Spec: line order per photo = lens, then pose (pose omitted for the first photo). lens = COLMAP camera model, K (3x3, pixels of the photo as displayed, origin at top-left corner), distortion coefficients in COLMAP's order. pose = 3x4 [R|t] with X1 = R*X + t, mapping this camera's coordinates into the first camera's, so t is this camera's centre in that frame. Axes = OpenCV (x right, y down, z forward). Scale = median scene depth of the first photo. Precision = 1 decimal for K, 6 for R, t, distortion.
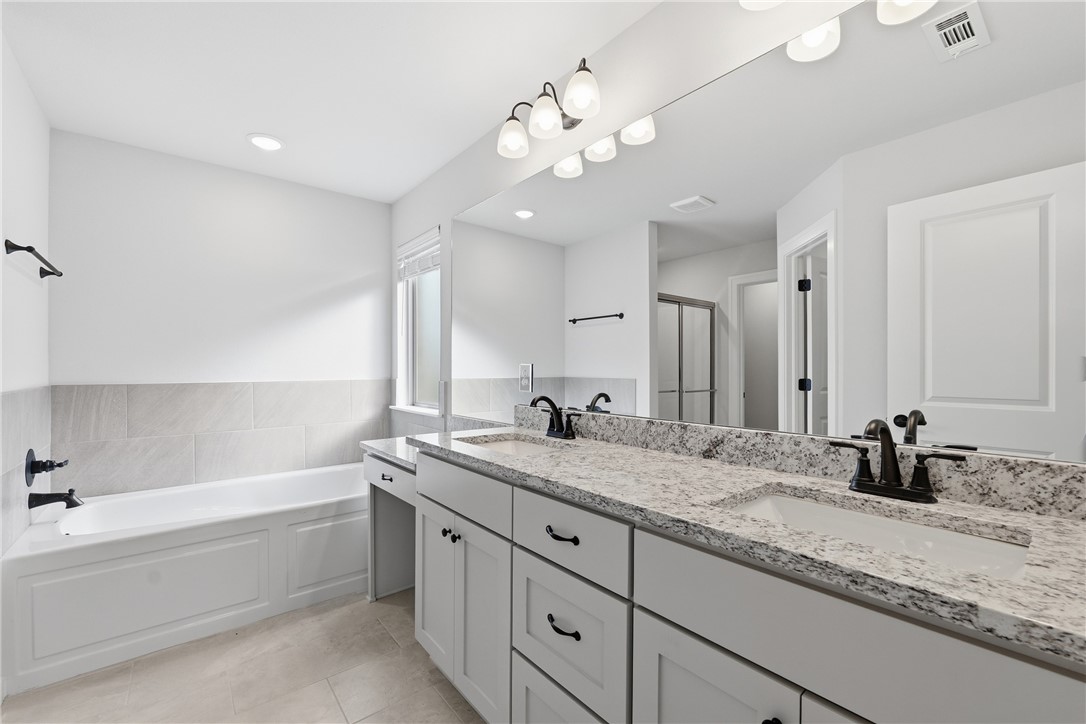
lens RADIAL K [[448.0, 0, 542.9], [0, 448.0, 366.6], [0, 0, 1]] dist [-0.010907, -0.000691]
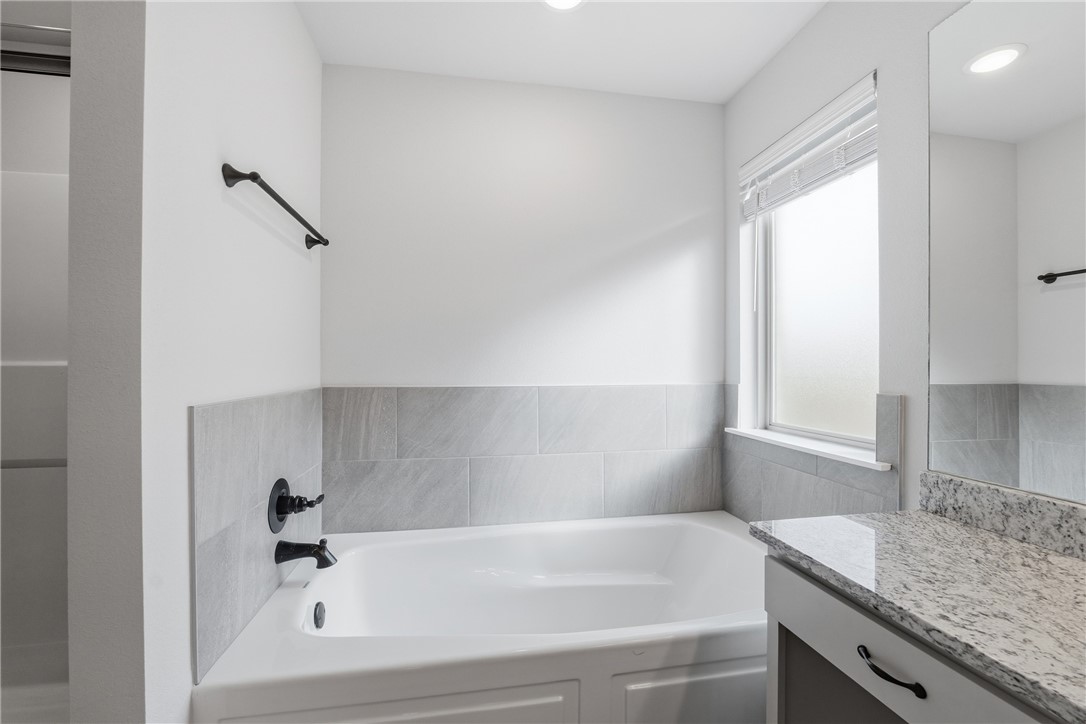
lens RADIAL K [[448.0, 0, 544.1], [0, 448.0, 364.2], [0, 0, 1]] dist [-0.010907, -0.000691]
pose [[0.870670, -0.001140, -0.491867, -0.354591], [-0.000943, 0.999992, -0.003988, 0.003536], [0.491867, 0.003936, 0.870661, 0.472303]]
